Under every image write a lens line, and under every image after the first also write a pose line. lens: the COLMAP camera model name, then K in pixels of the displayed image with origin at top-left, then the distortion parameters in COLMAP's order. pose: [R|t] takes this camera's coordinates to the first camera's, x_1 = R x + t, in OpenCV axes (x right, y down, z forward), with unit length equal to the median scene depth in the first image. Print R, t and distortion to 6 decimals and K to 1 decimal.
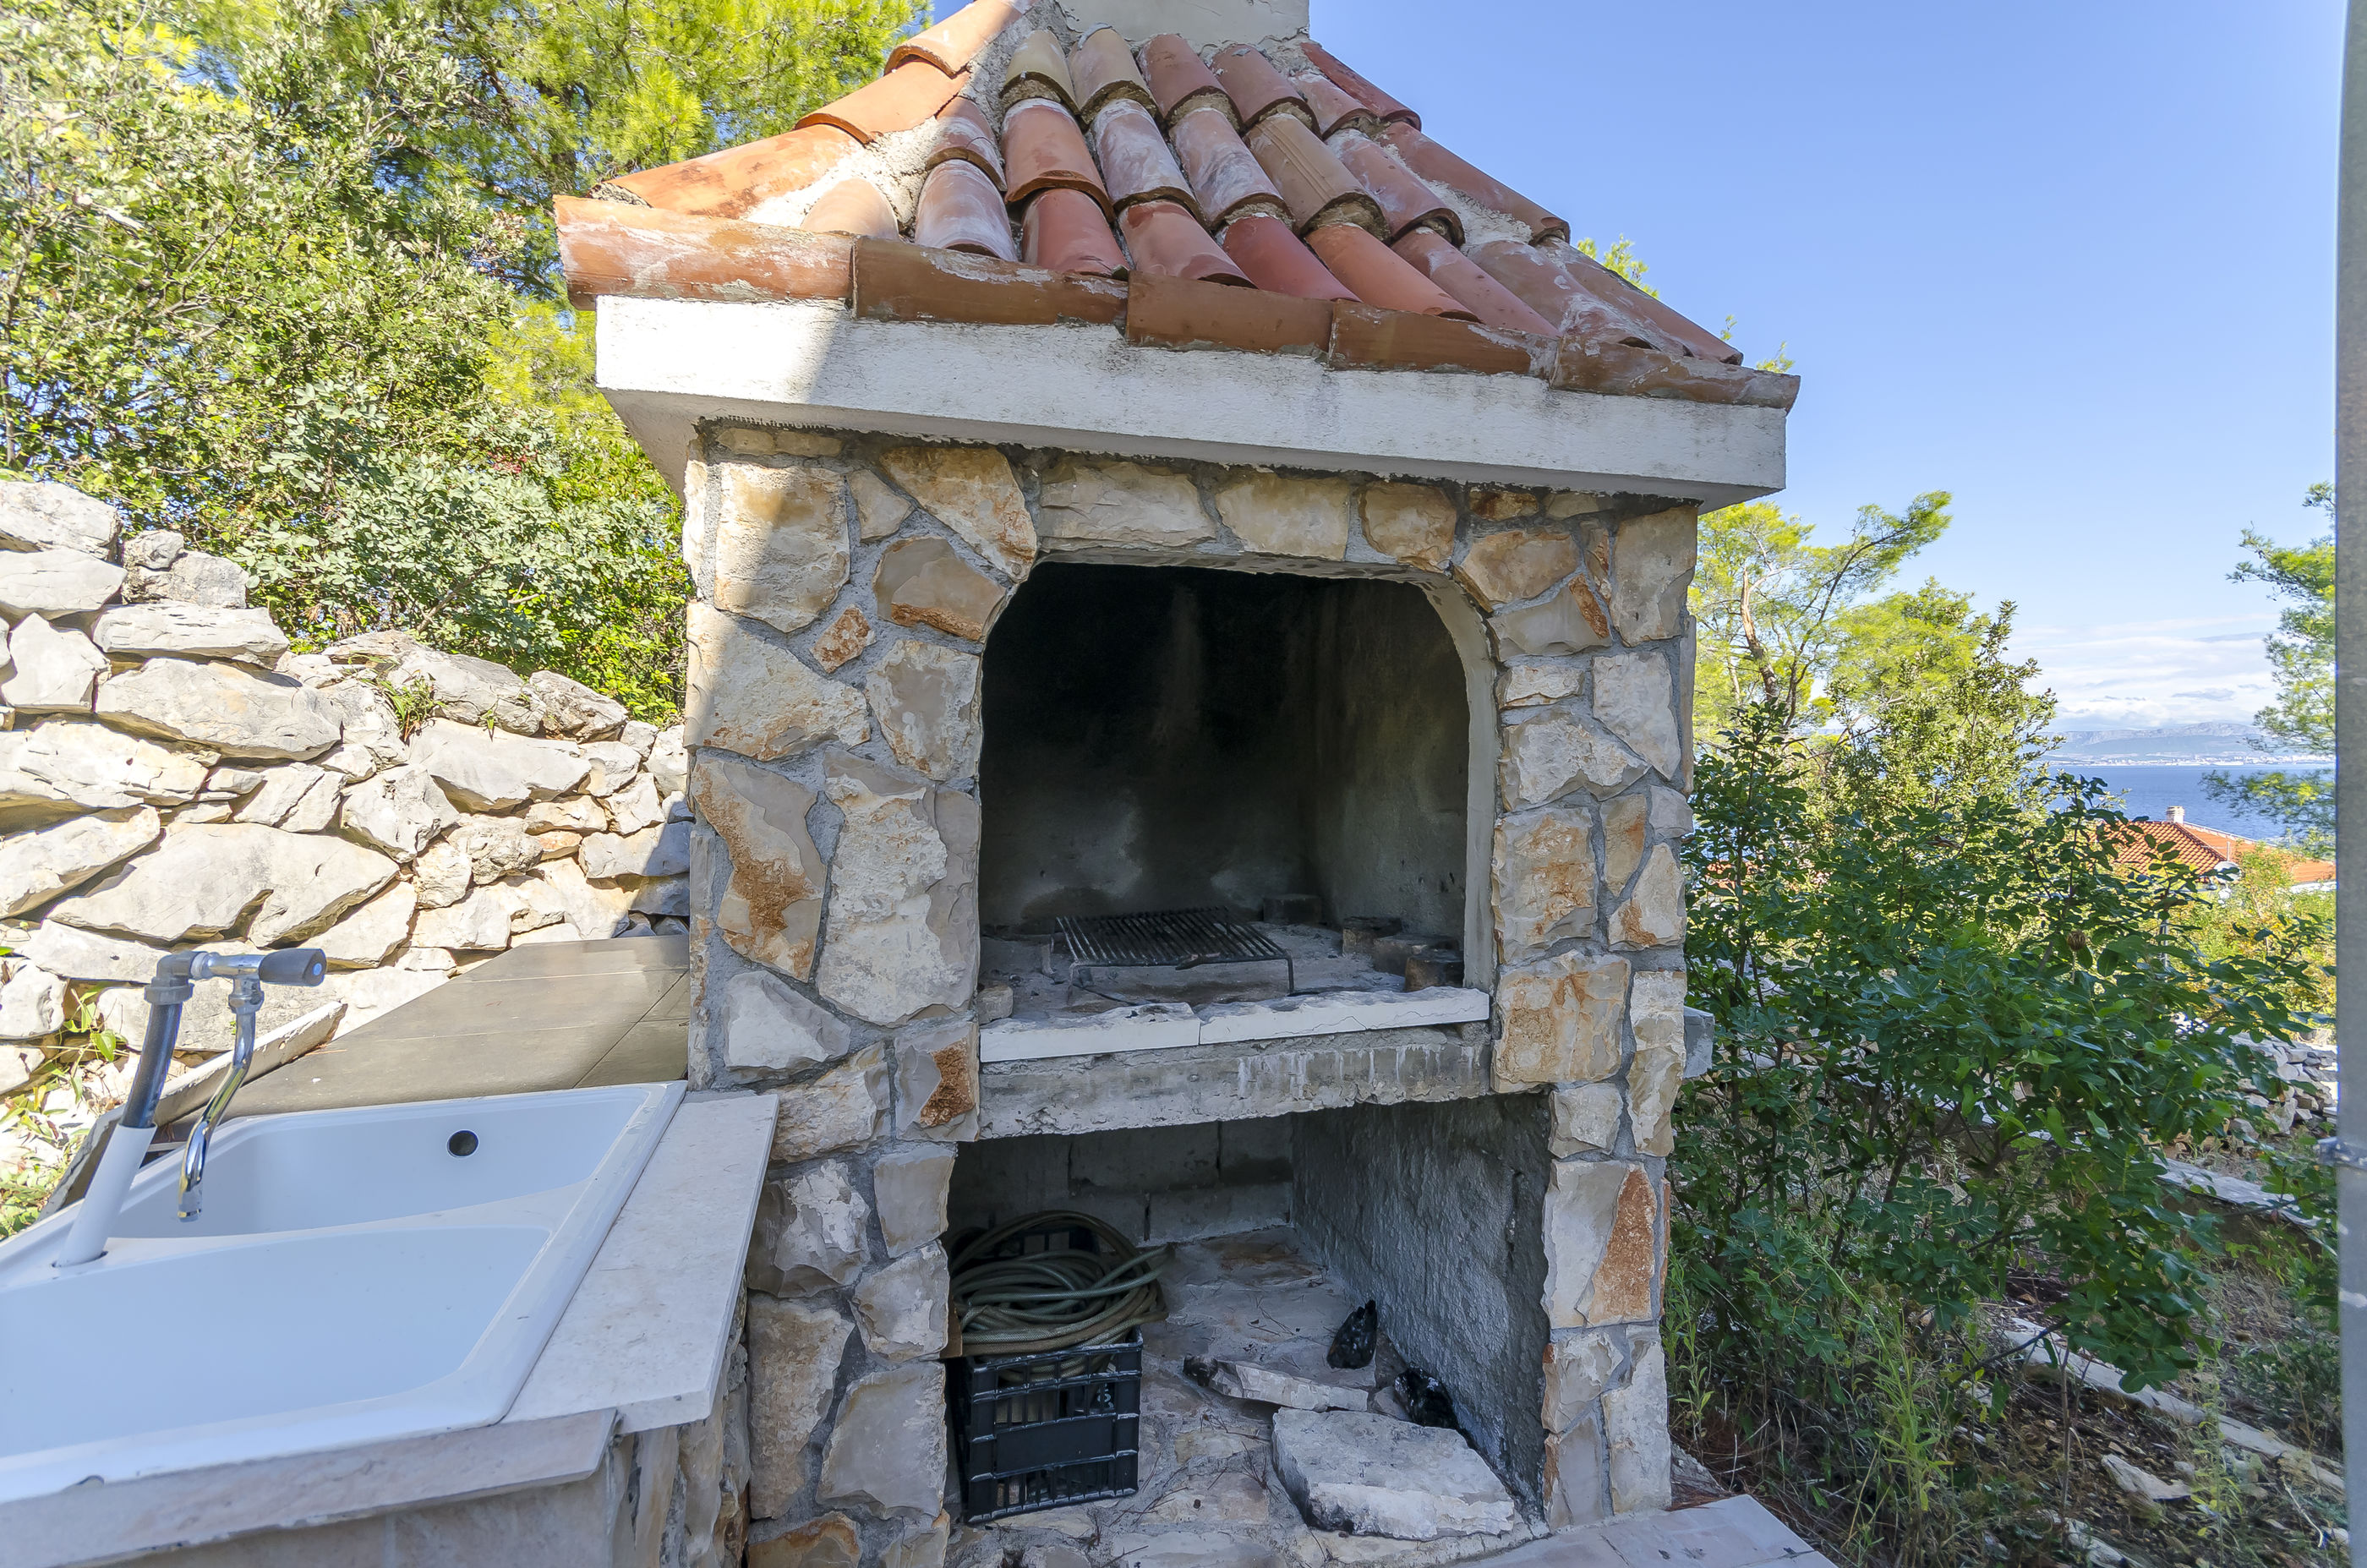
lens RADIAL K [[1045.8, 0, 1181.4], [0, 1045.8, 761.2], [0, 0, 1]] dist [0.001390, -0.001305]
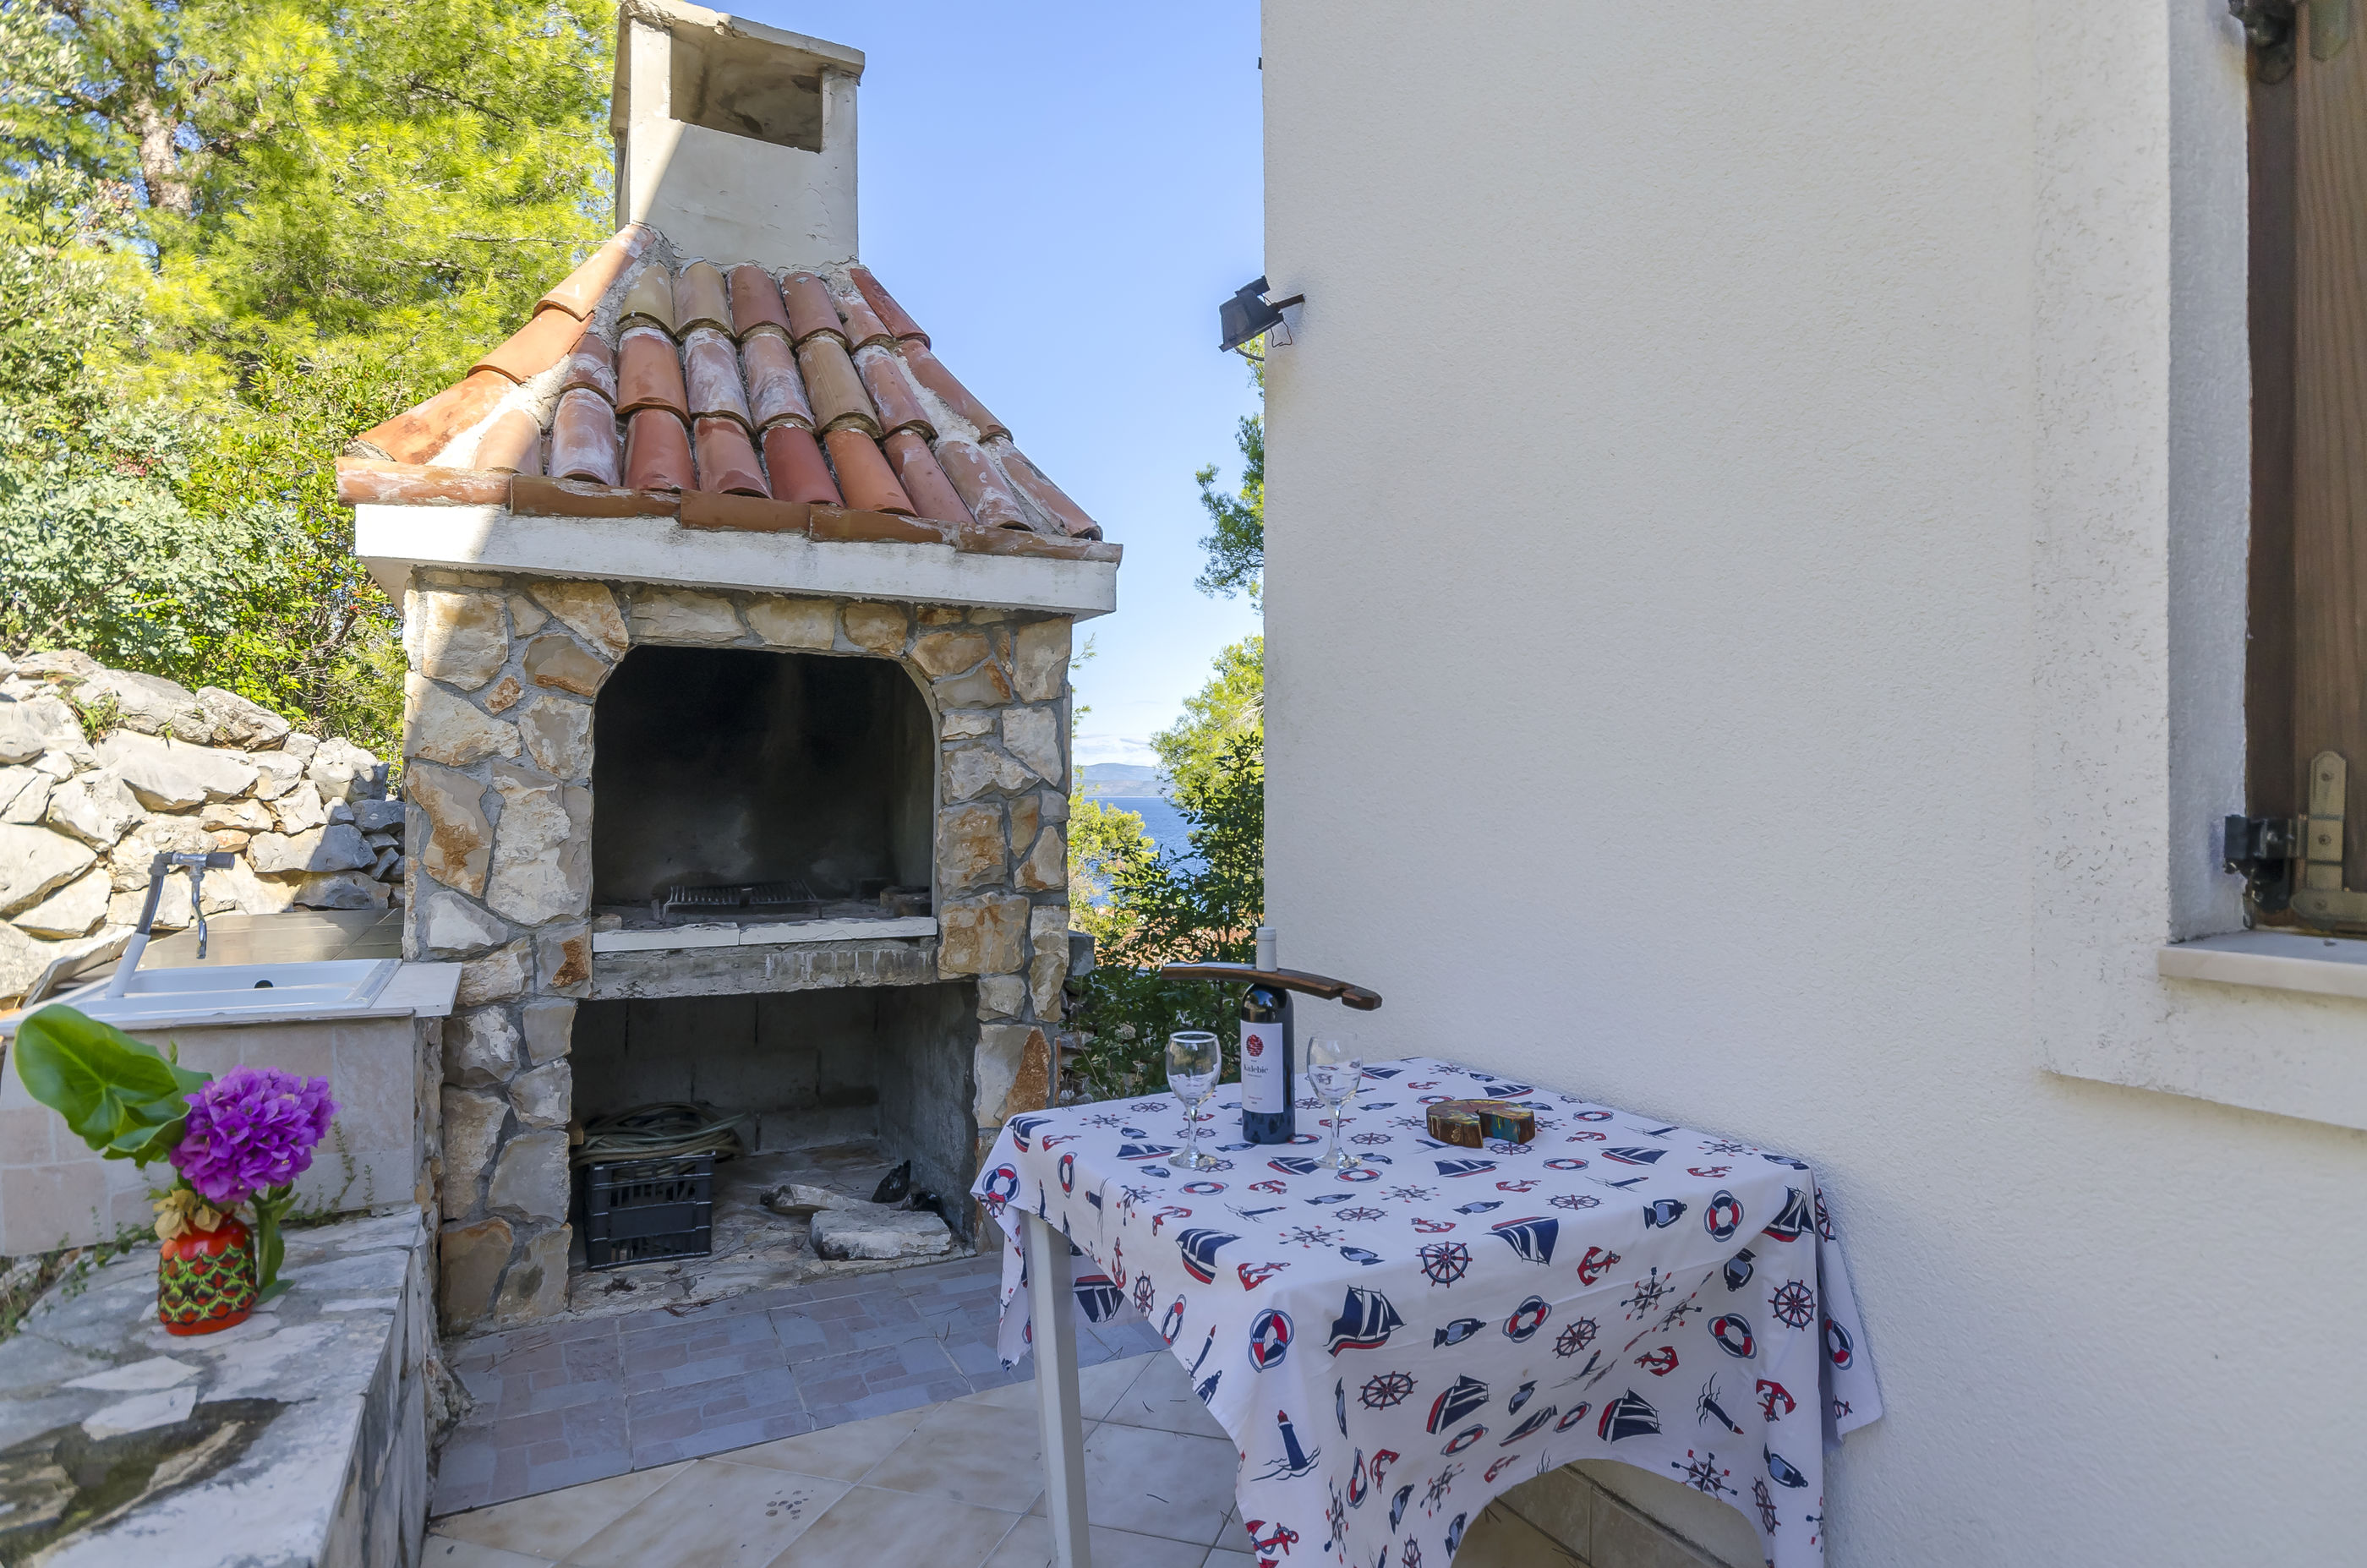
lens RADIAL K [[1281.7, 0, 1184.1], [0, 1281.7, 804.5], [0, 0, 1]] dist [0.000173, -0.004197]
pose [[0.983638, 0.007621, 0.179996, 0.324310], [-0.010510, 0.999831, 0.015105, 0.014315], [-0.179851, -0.016749, 0.983551, -1.037431]]
